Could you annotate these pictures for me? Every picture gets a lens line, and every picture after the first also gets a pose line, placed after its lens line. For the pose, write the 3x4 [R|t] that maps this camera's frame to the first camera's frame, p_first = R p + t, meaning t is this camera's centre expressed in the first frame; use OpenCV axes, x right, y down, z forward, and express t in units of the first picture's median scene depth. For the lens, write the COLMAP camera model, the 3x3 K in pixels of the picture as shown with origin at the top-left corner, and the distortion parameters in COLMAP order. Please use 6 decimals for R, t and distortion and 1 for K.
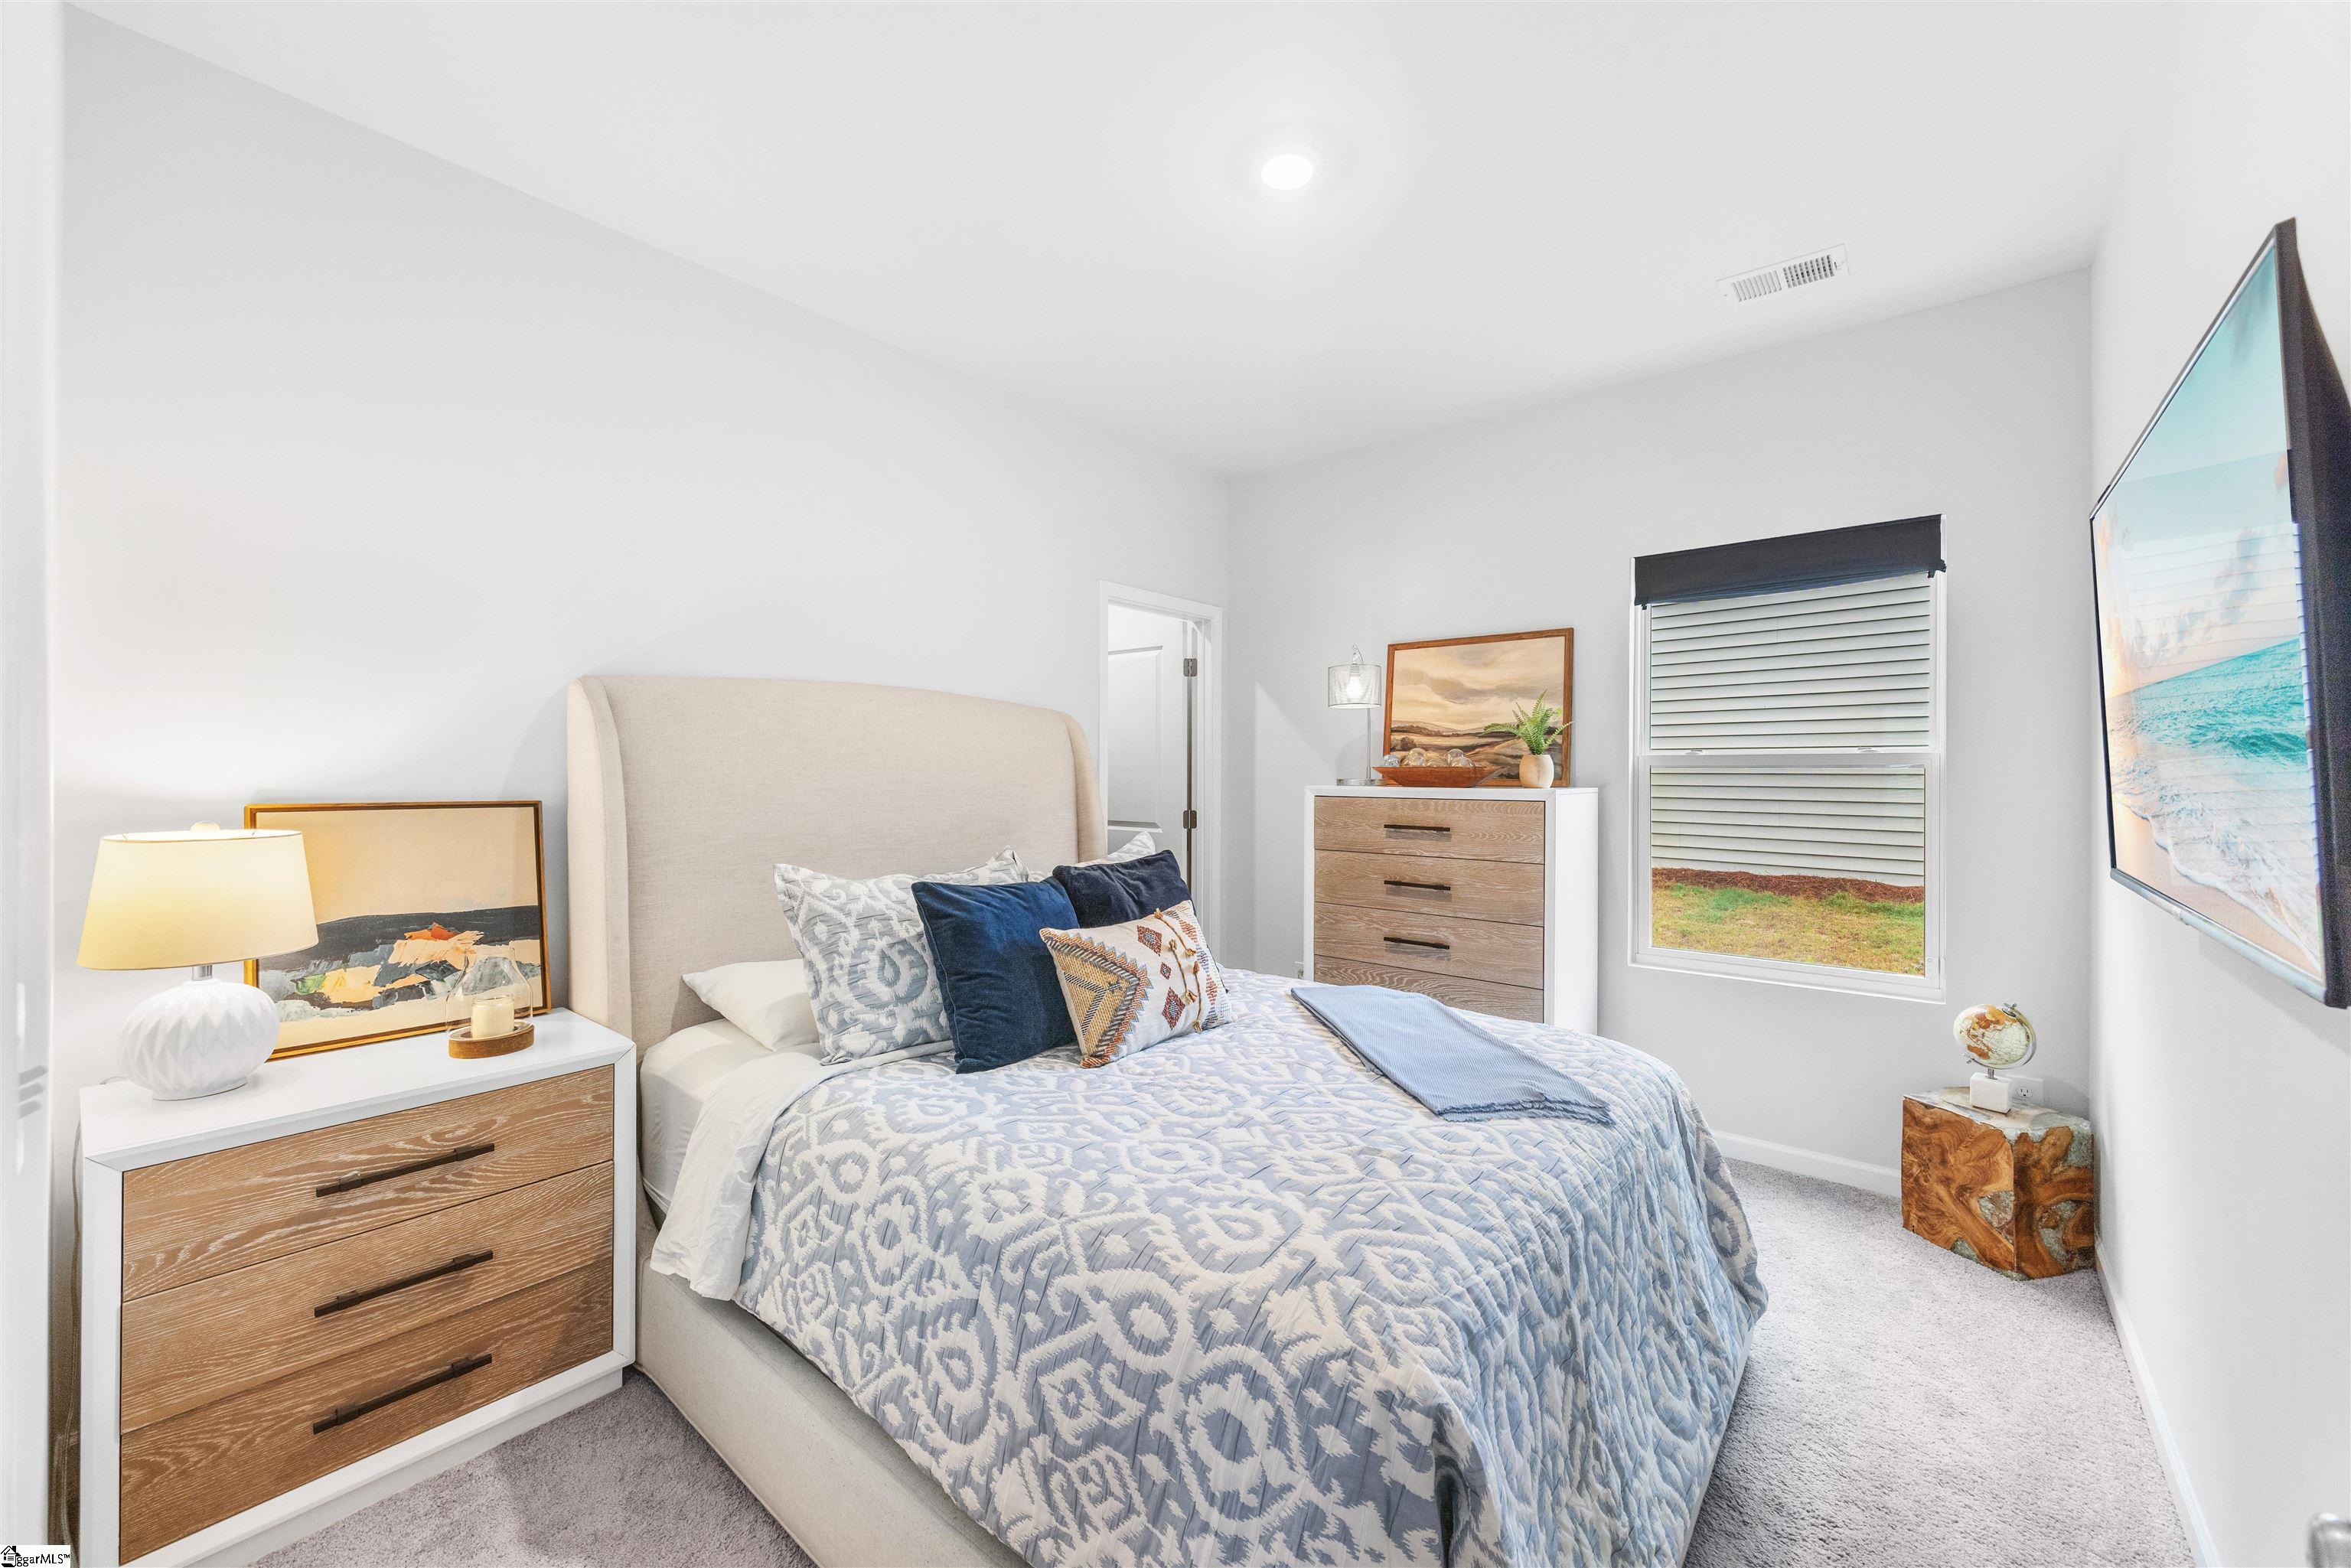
lens RADIAL K [[881.1, 0, 1187.5], [0, 881.1, 775.5], [0, 0, 1]] dist [-0.001155, -0.000083]
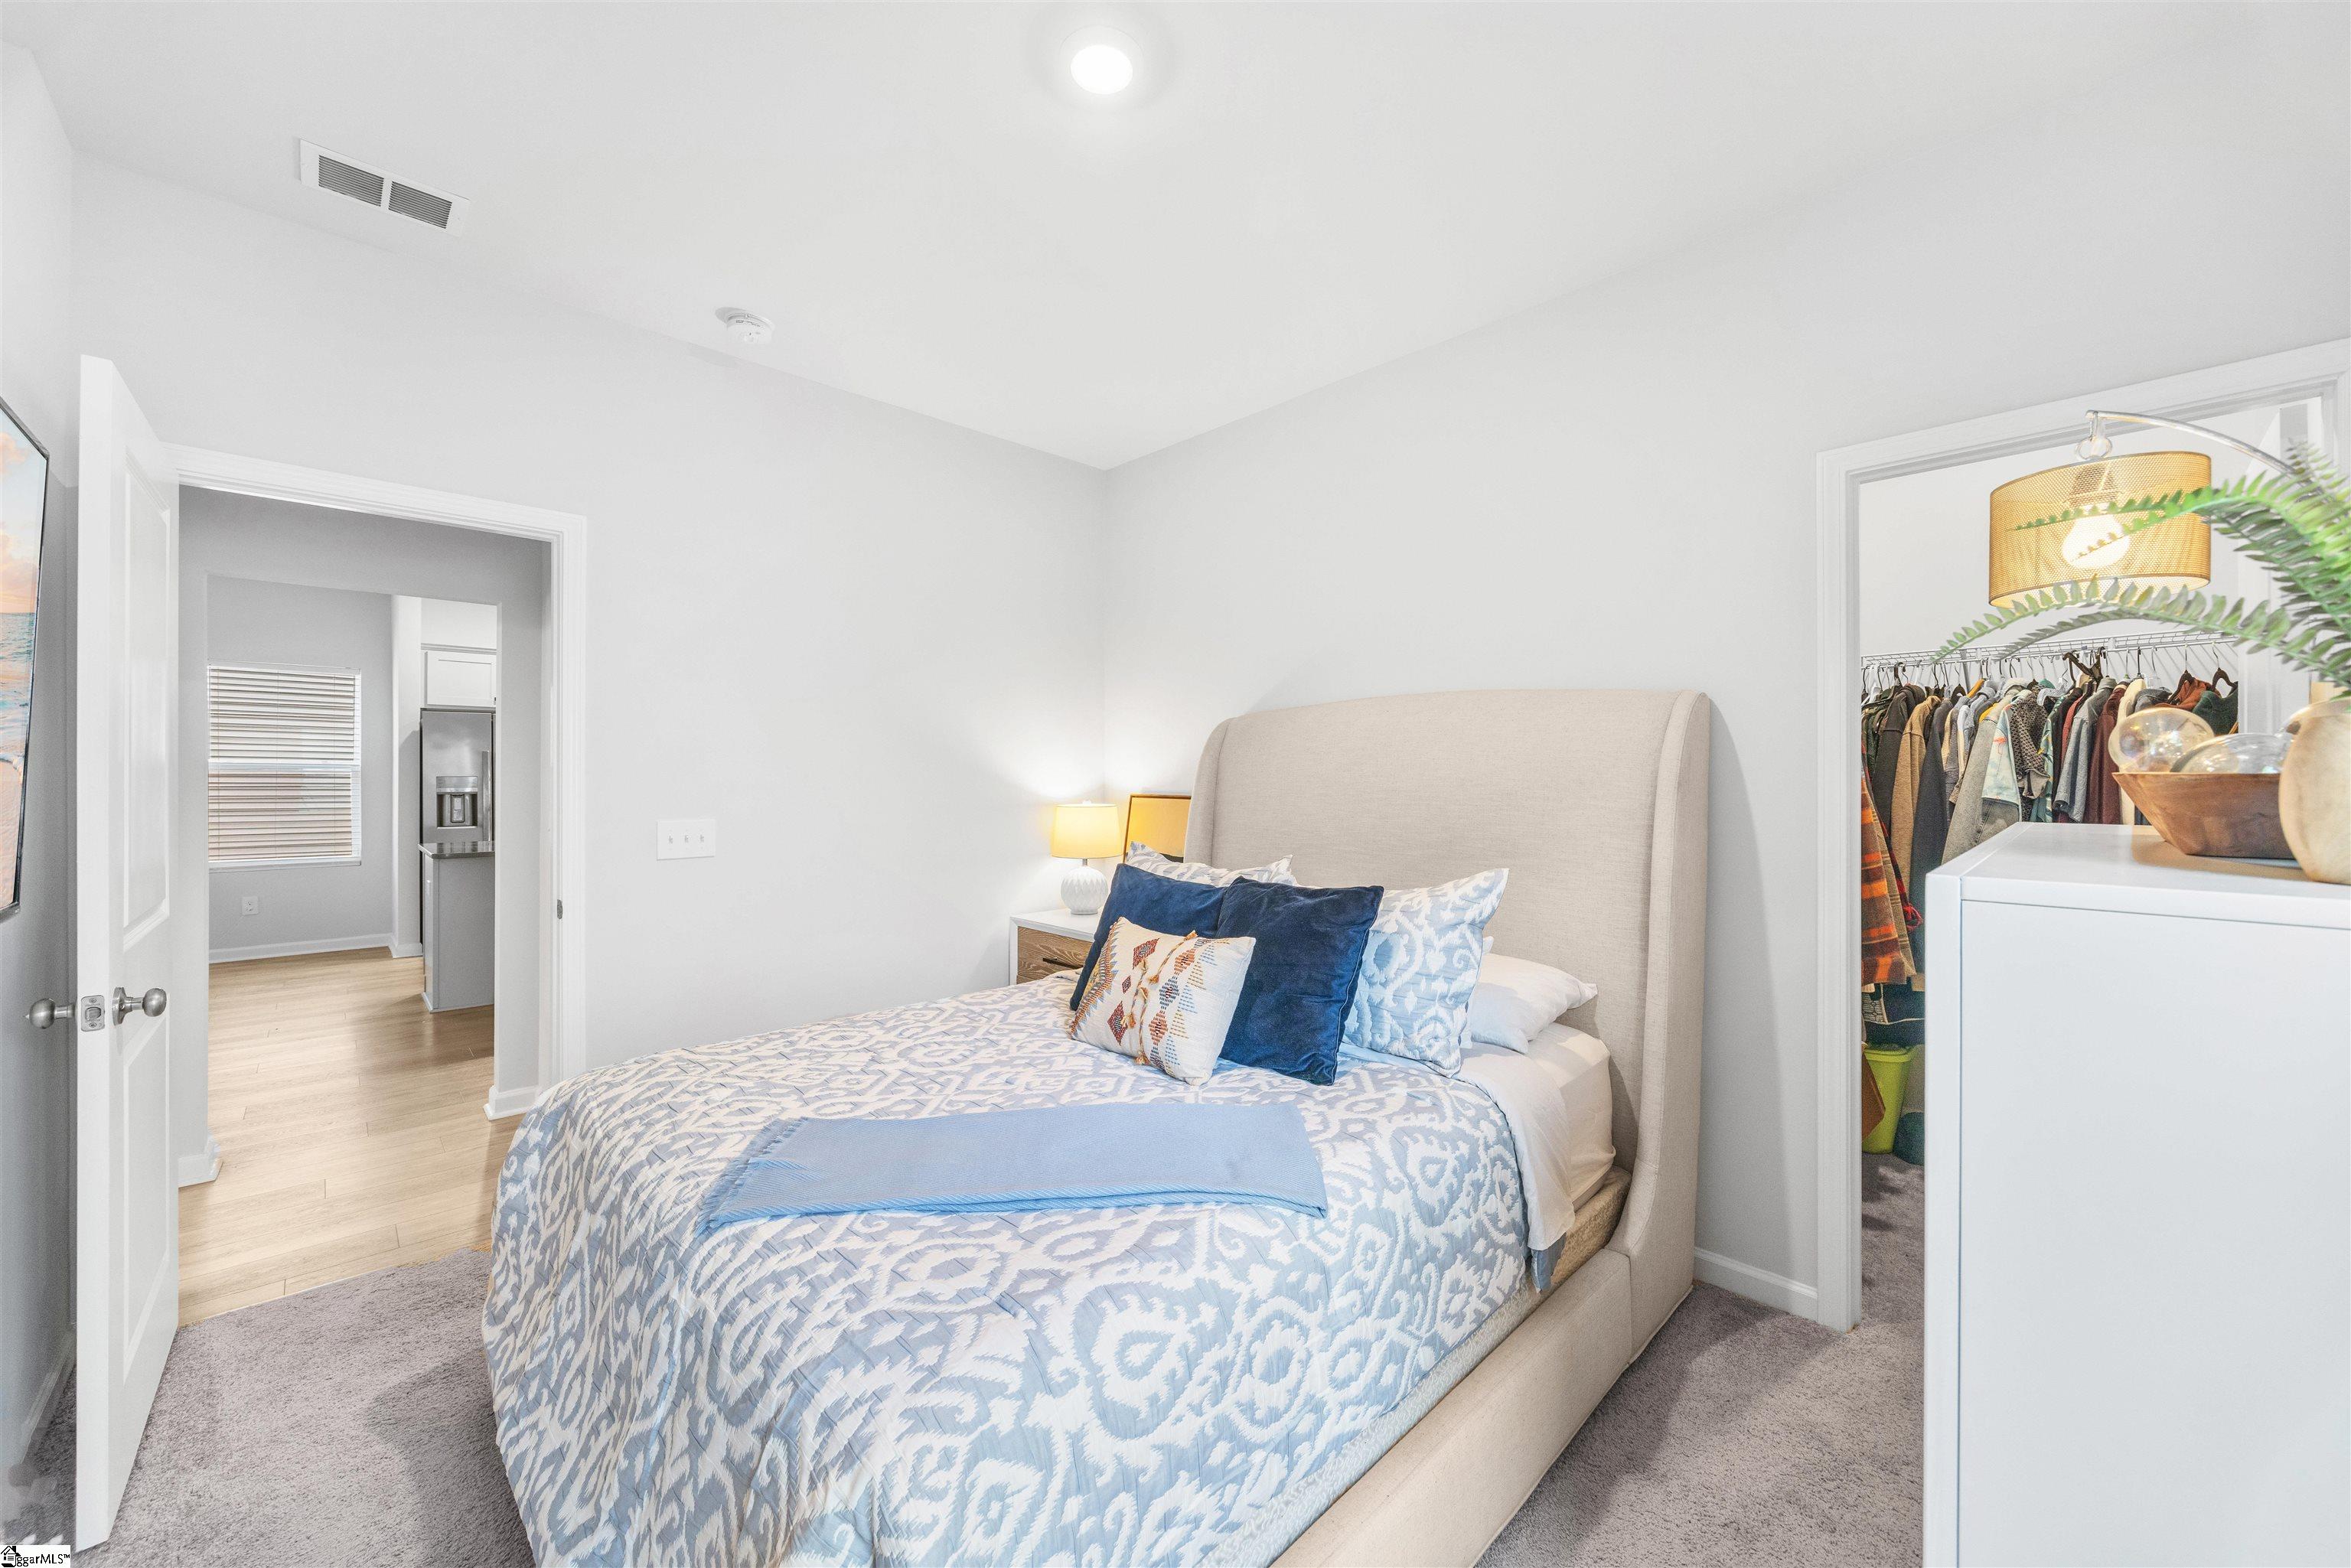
lens RADIAL K [[881.1, 0, 1187.5], [0, 881.1, 775.5], [0, 0, 1]] dist [-0.001155, -0.000083]
pose [[-0.108229, -0.001081, -0.994125, 0.986108], [-0.000779, 0.999999, -0.001003, -0.009154], [0.994126, 0.000666, -0.108230, 1.231002]]
